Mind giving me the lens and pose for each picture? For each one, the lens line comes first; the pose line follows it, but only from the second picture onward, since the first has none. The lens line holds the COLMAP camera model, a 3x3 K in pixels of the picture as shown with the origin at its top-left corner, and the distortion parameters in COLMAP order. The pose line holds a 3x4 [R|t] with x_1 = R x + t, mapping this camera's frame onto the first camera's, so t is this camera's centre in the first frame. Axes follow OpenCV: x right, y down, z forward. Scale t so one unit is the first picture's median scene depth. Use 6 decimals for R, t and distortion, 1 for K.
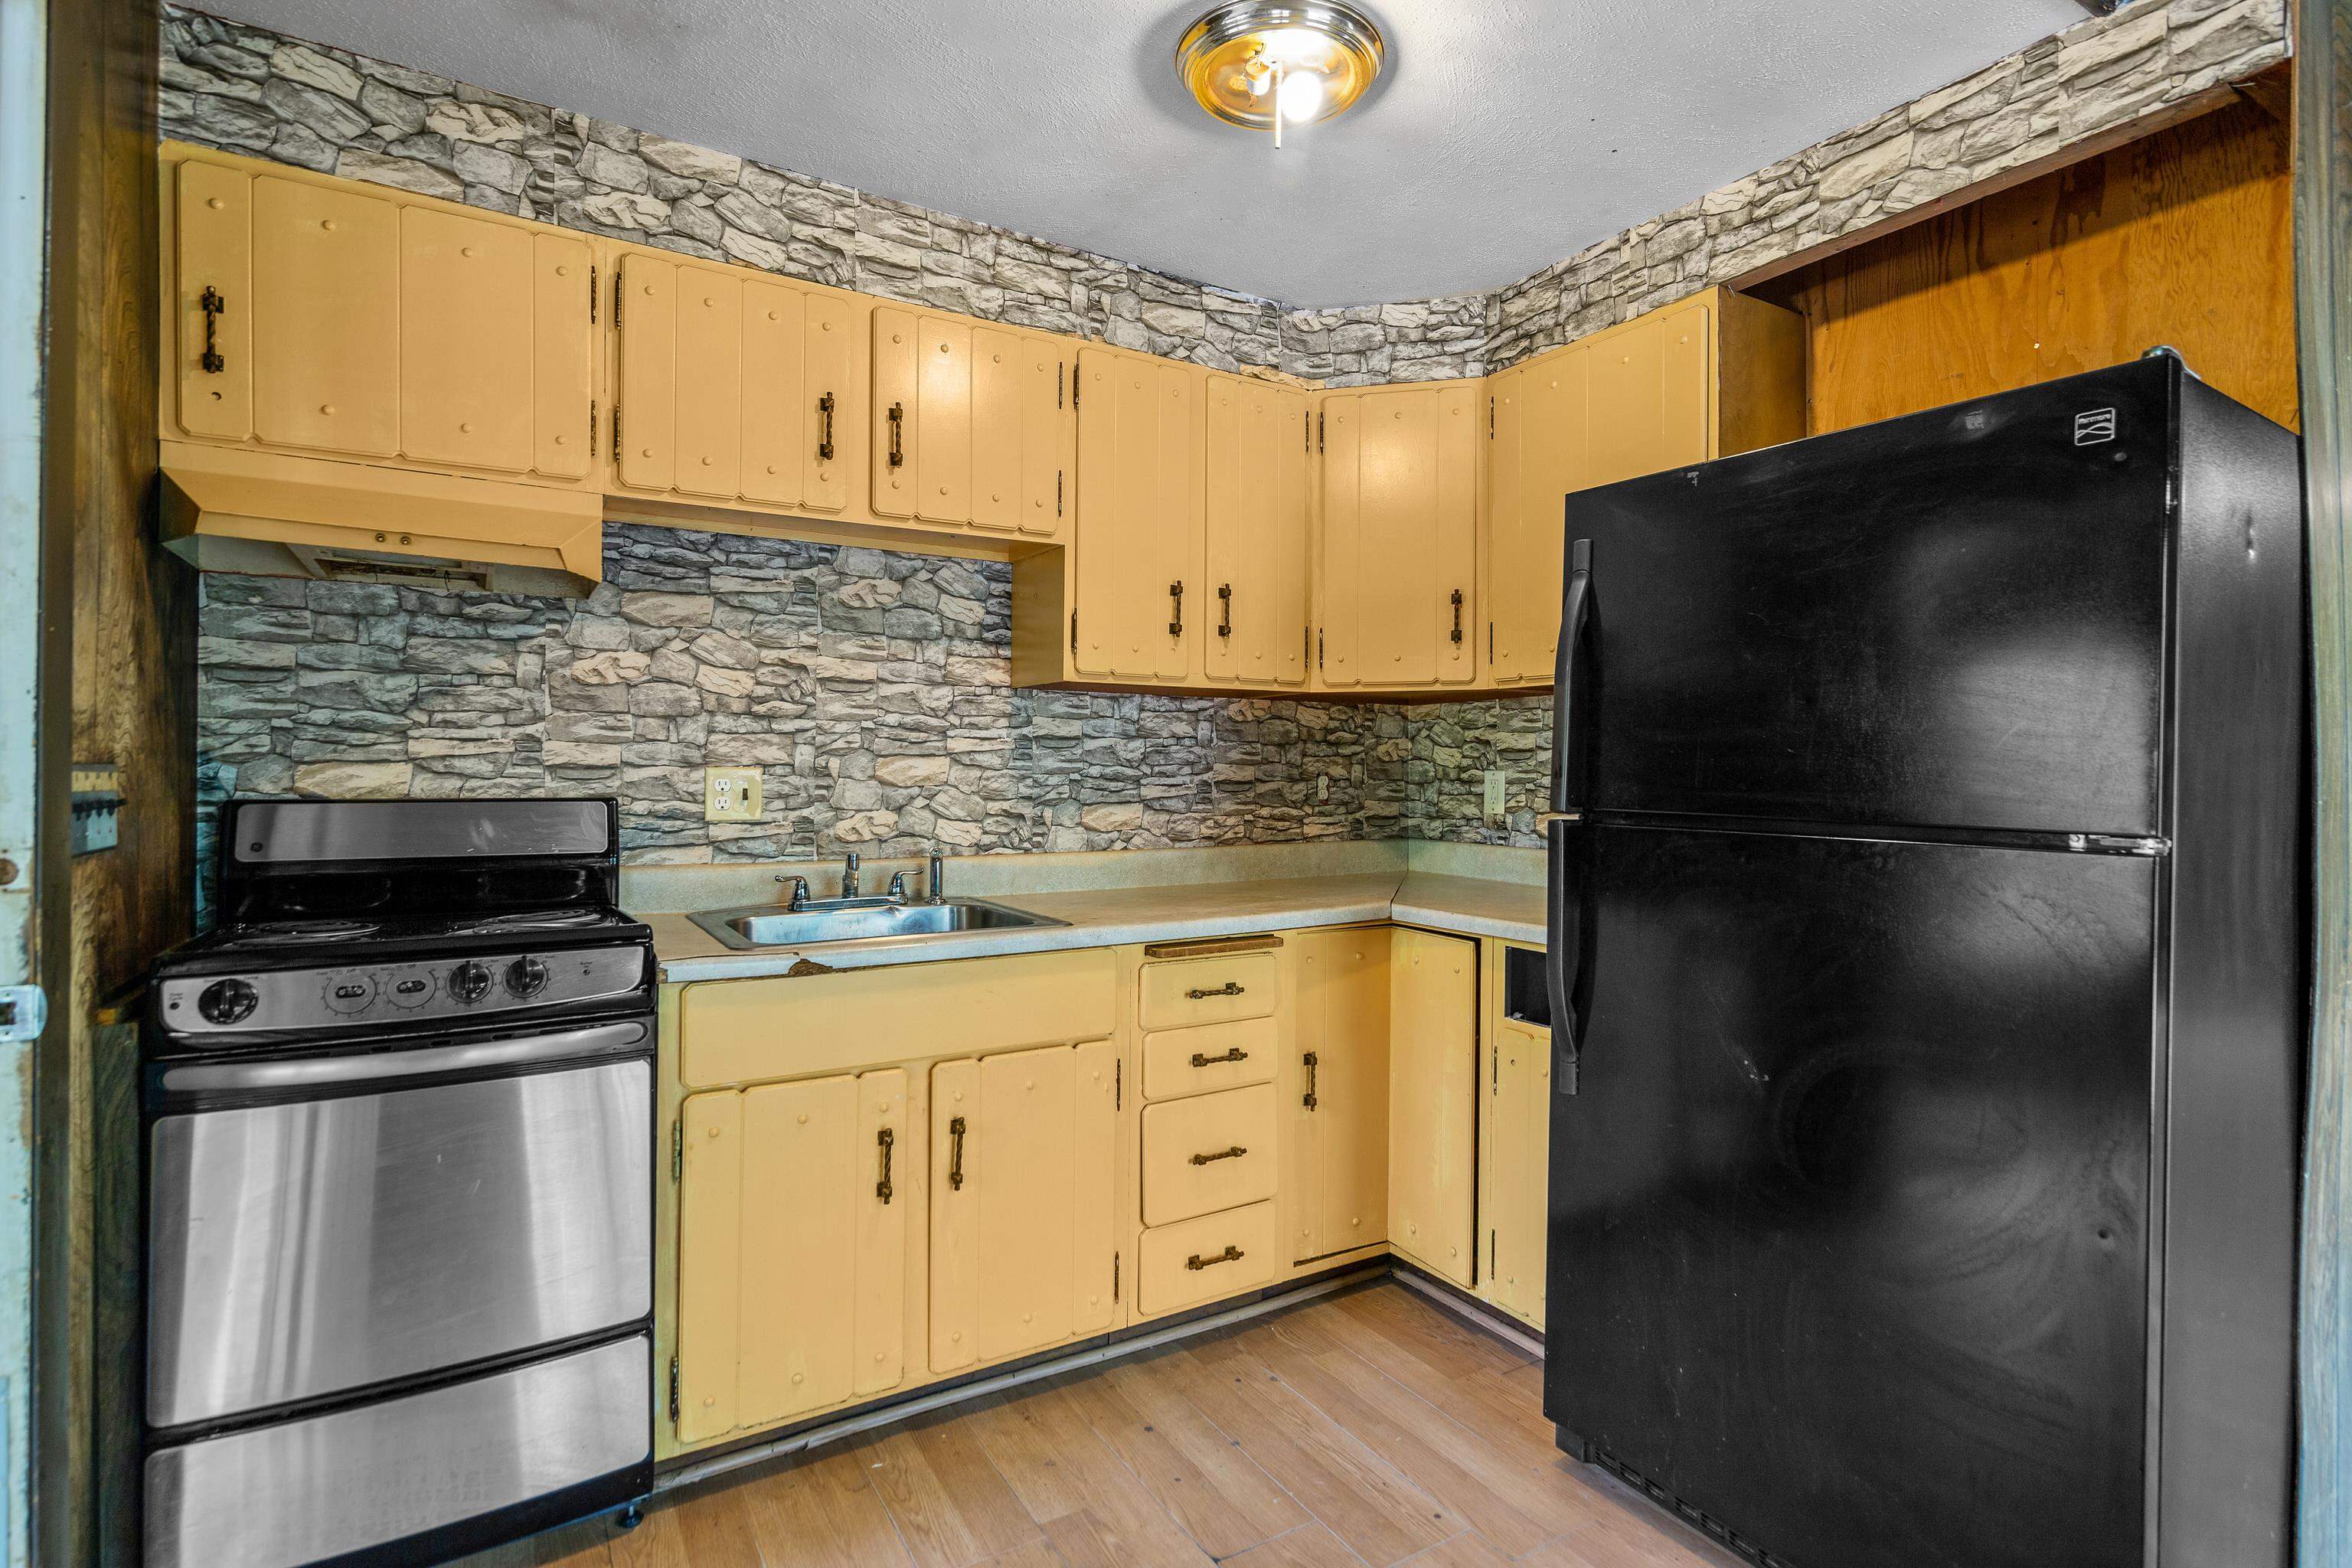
lens RADIAL K [[1142.0, 0, 1182.7], [0, 1142.0, 766.6], [0, 0, 1]] dist [0.002040, -0.001803]
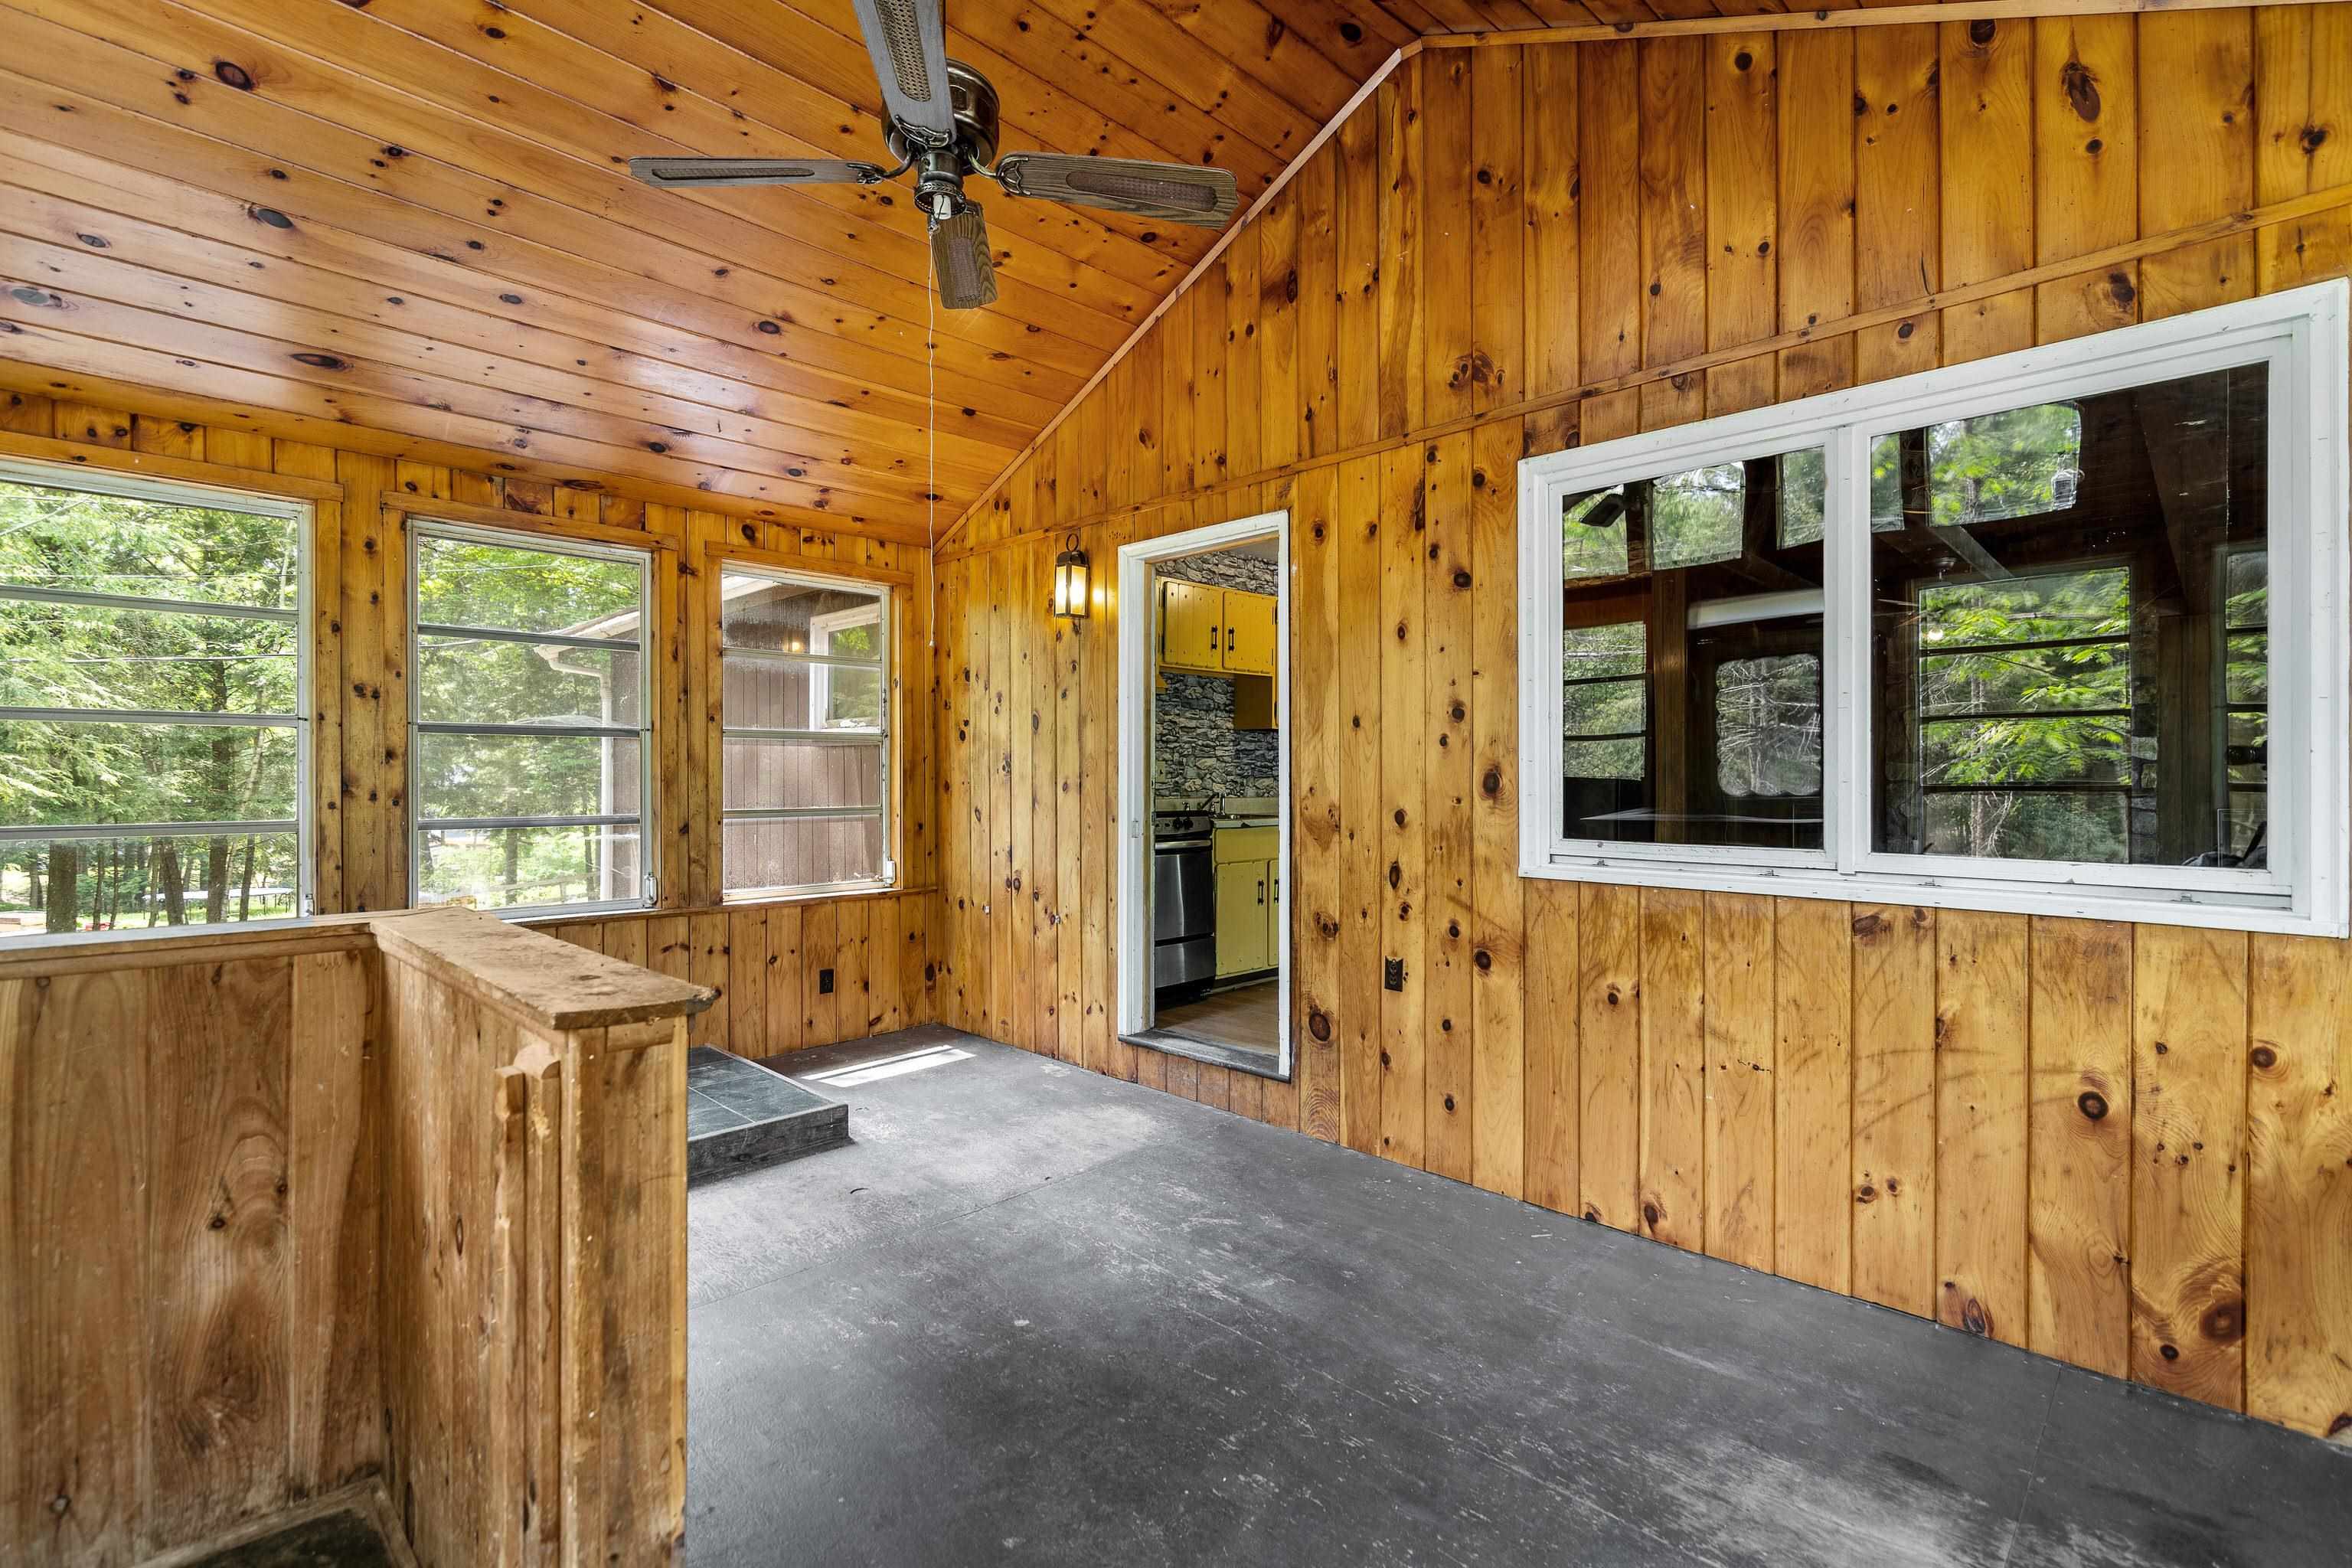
lens RADIAL K [[1075.1, 0, 1177.1], [0, 1075.1, 776.0], [0, 0, 1]] dist [-0.002376, 0.000605]
pose [[0.968529, -0.003405, 0.248879, -1.010892], [0.003374, 0.999994, 0.000550, 0.034475], [-0.248880, 0.000307, 0.968534, -1.445195]]
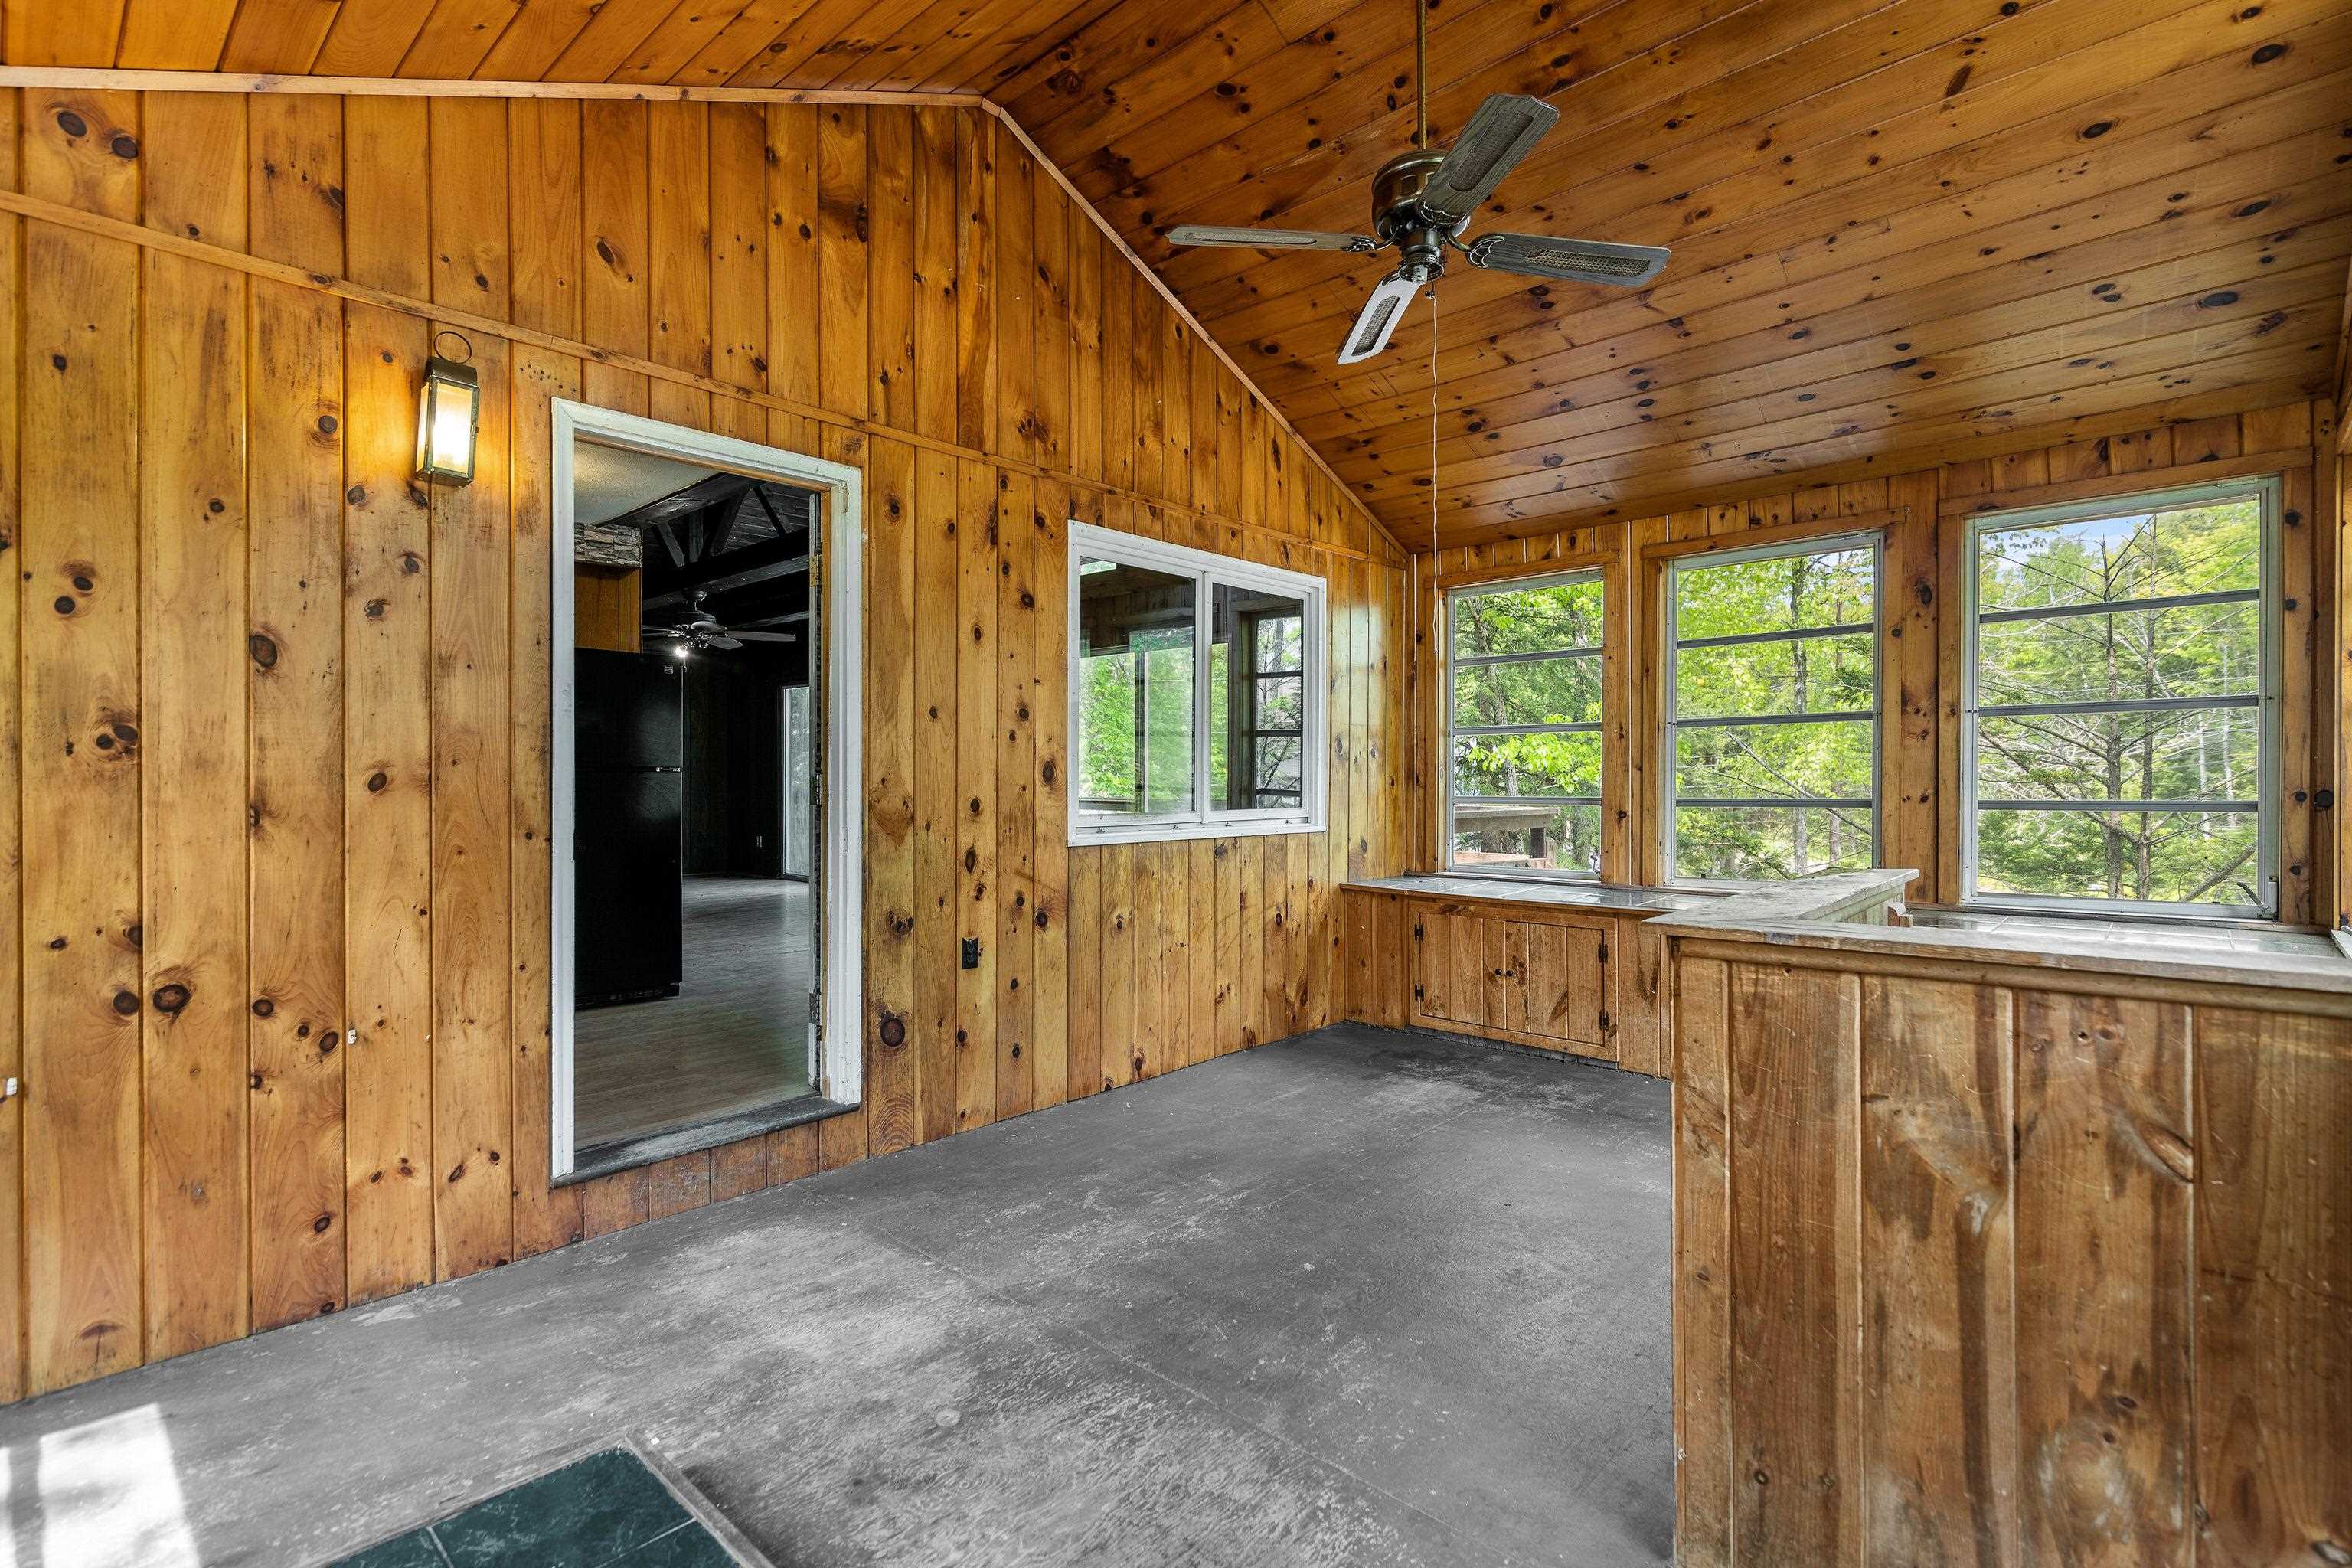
lens RADIAL K [[1075.1, 0, 1184.5], [0, 1075.1, 772.1], [0, 0, 1]] dist [-0.002376, 0.000605]
pose [[-0.282015, 0.000814, 0.959410, -2.026635], [0.000423, 1.000000, -0.000725, 0.046099], [-0.959410, 0.000201, -0.282015, 0.172464]]
